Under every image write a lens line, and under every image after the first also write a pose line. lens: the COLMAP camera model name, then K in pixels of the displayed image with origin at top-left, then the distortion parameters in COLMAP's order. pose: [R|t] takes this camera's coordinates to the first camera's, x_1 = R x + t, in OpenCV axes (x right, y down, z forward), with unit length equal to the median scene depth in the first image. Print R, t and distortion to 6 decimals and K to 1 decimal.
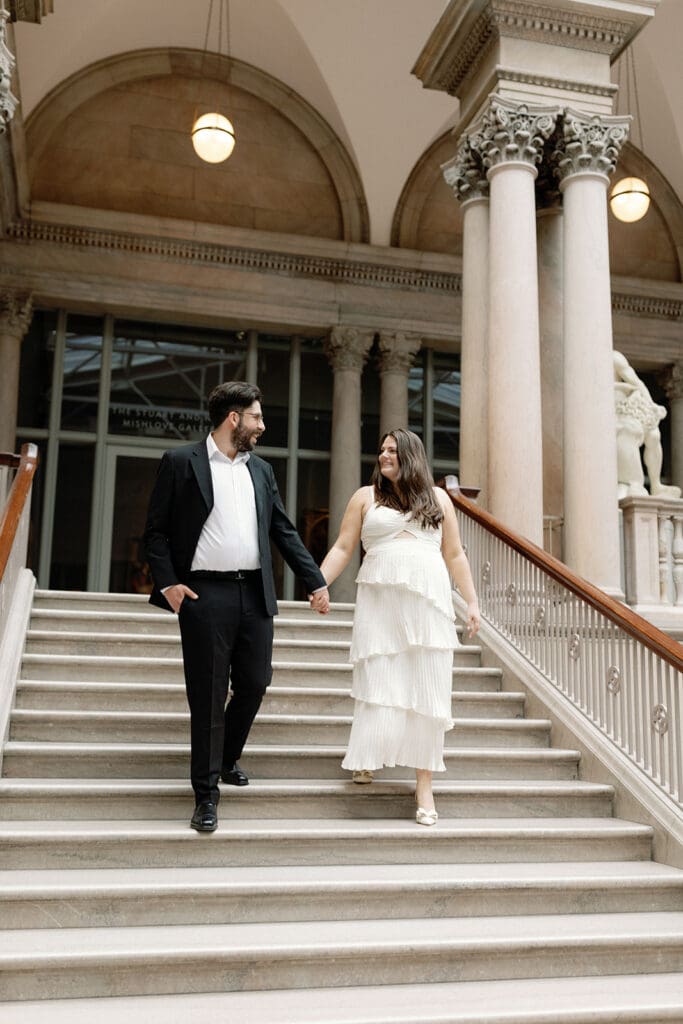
lens RADIAL K [[1055.8, 0, 341.5], [0, 1055.8, 512.0], [0, 0, 1]] dist [0.000879, -0.009434]
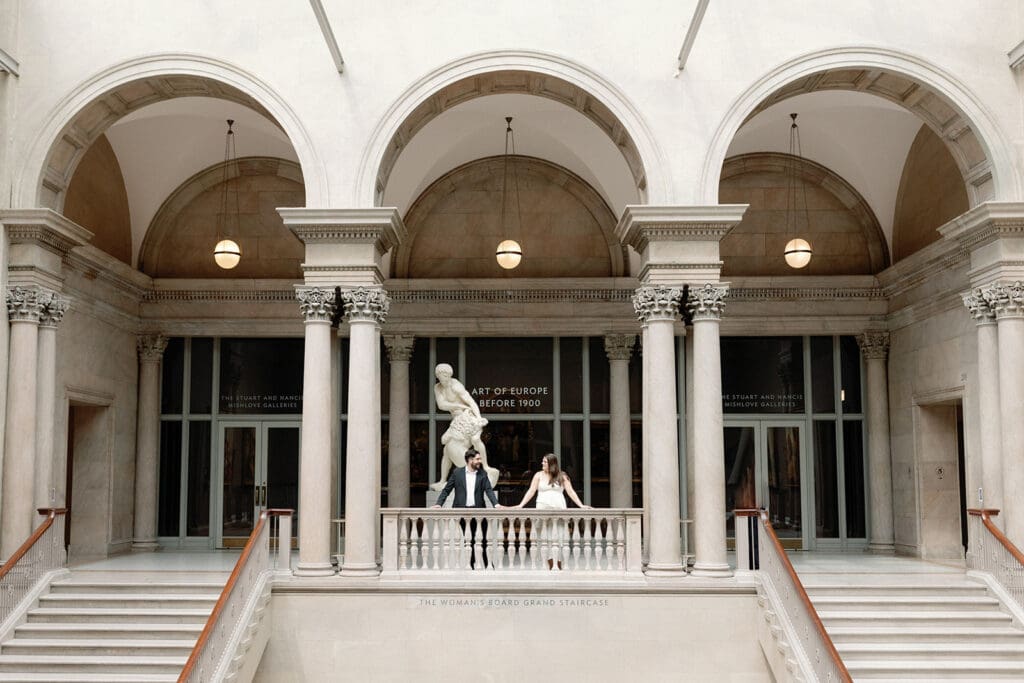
lens RADIAL K [[1055.8, 0, 478.4], [0, 1055.8, 356.6], [0, 0, 1]] dist [0.000879, -0.009434]
pose [[0.962493, -0.047760, -0.267069, 0.601515], [0.066781, 0.995802, 0.062593, -0.242376], [0.262959, -0.078081, 0.961642, -0.421655]]
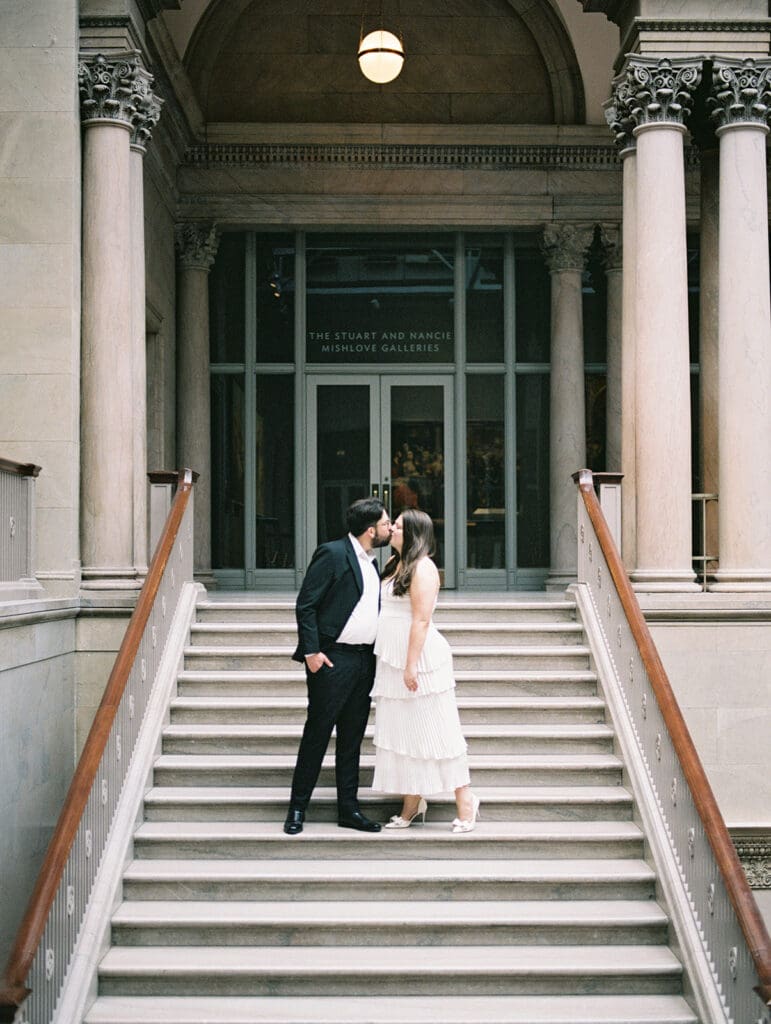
lens RADIAL K [[1448.5, 0, 385.5], [0, 1448.5, 512.0], [0, 0, 1]] dist [-0.048967, -0.036384]
pose [[0.971514, -0.029074, -0.235193, 0.147431], [0.062505, 0.988740, 0.135965, -0.117855], [0.228591, -0.146793, 0.962392, -0.235442]]
